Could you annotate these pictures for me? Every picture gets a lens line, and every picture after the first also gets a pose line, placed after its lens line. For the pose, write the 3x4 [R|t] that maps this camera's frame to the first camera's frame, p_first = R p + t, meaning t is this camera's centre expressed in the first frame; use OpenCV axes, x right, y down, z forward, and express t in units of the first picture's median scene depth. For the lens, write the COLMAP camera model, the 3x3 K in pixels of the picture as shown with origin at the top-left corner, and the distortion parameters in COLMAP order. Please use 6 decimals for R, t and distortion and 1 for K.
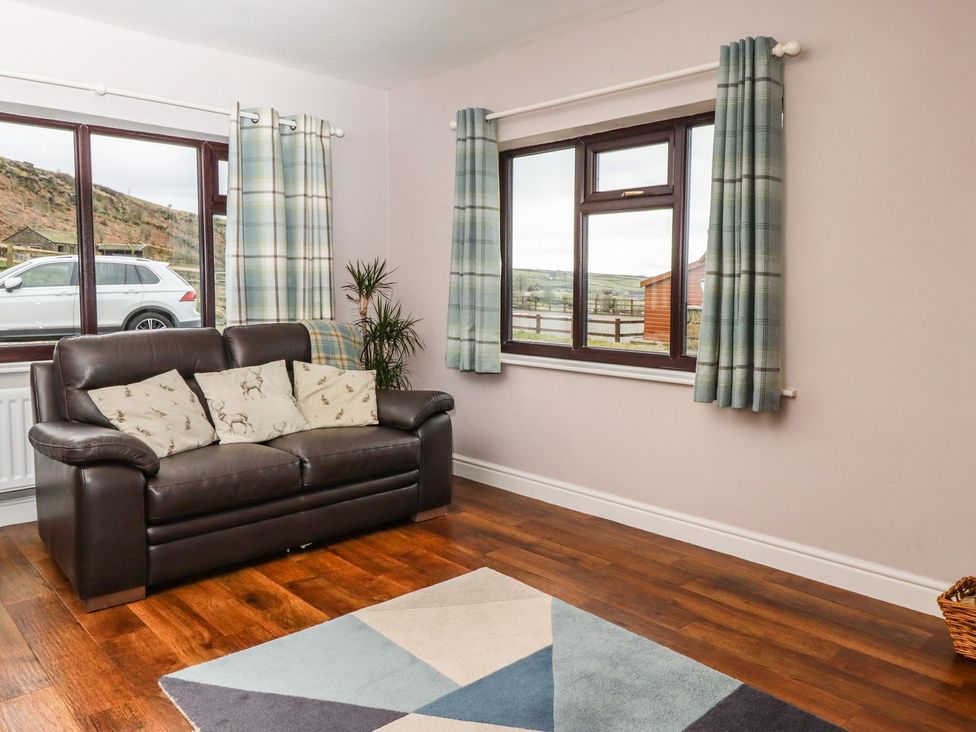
lens RADIAL K [[733.5, 0, 516.9], [0, 733.5, 345.6], [0, 0, 1]] dist [0.006912, 0.000358]
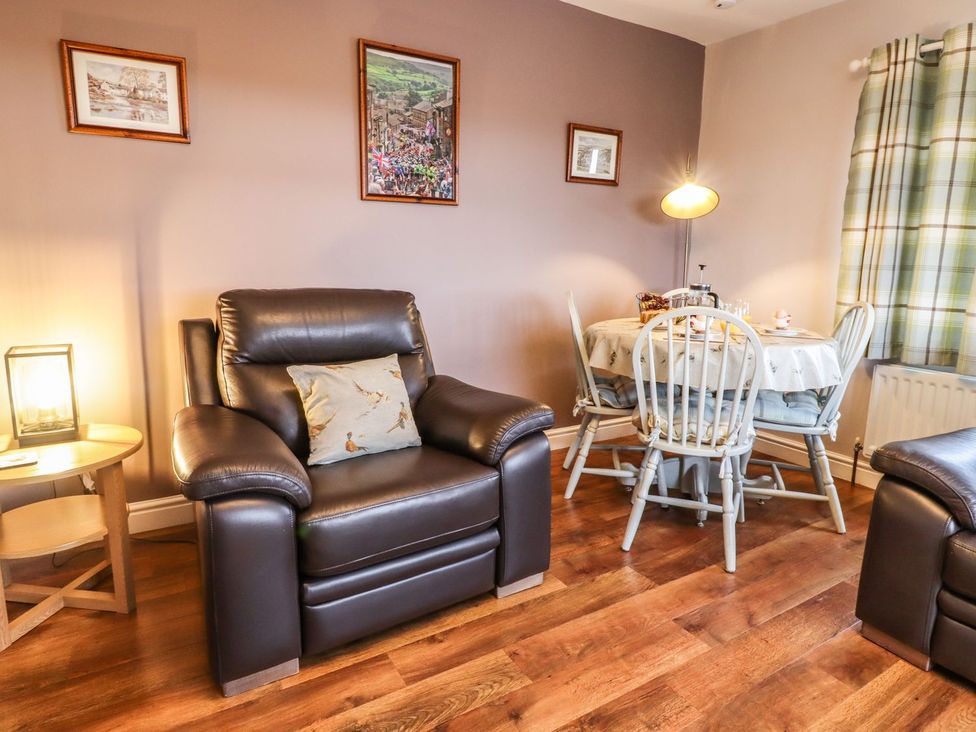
lens RADIAL K [[588.3, 0, 498.0], [0, 588.3, 351.1], [0, 0, 1]] dist [0.007037, -0.016777]
pose [[-0.212166, 0.147071, -0.966103, 0.119778], [-0.100364, 0.980104, 0.171243, -0.042287], [0.972066, 0.133294, -0.193184, 0.552179]]
